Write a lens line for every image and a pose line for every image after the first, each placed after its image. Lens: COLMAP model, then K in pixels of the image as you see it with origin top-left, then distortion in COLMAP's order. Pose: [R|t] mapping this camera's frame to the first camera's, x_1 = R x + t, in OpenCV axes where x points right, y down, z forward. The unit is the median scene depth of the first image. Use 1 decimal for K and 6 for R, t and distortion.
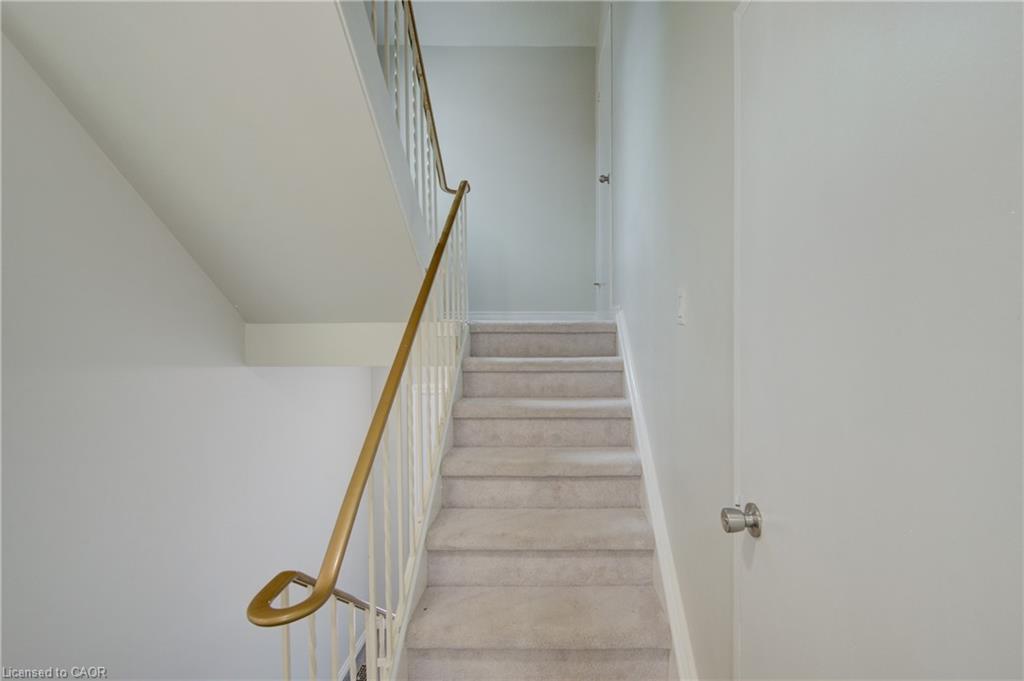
lens RADIAL K [[416.7, 0, 518.3], [0, 416.7, 339.9], [0, 0, 1]] dist [-0.004249, -0.001076]
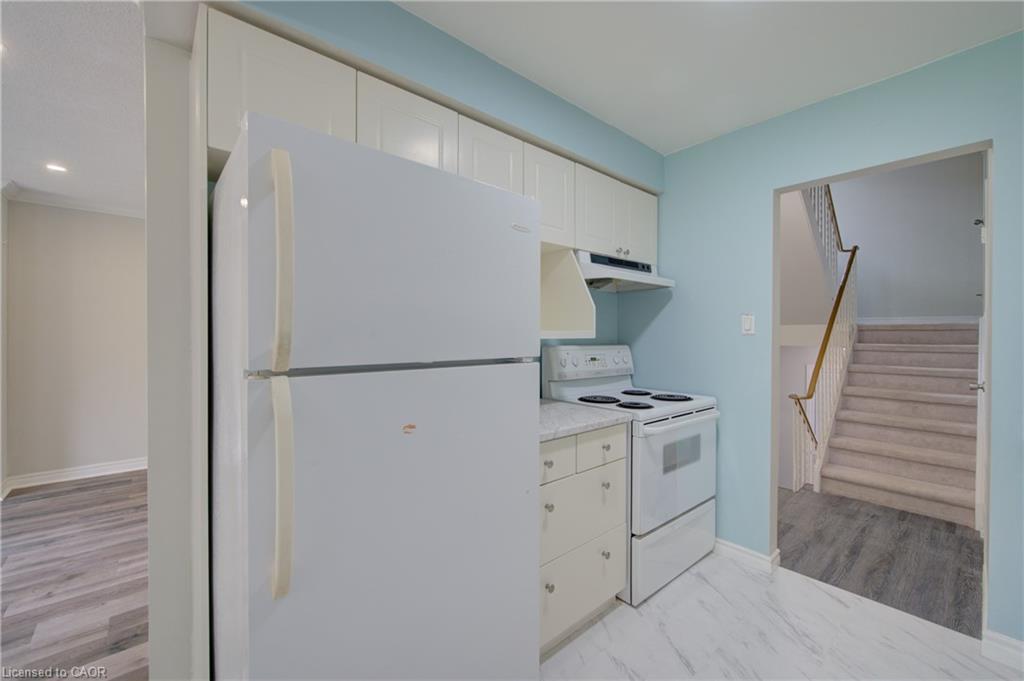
lens RADIAL K [[416.7, 0, 513.5], [0, 416.7, 336.5], [0, 0, 1]] dist [-0.004249, -0.001076]
pose [[0.706325, 0.012772, -0.707773, 0.111503], [-0.022809, 0.999729, -0.004722, 0.058525], [0.707521, 0.019479, 0.706424, -1.431900]]
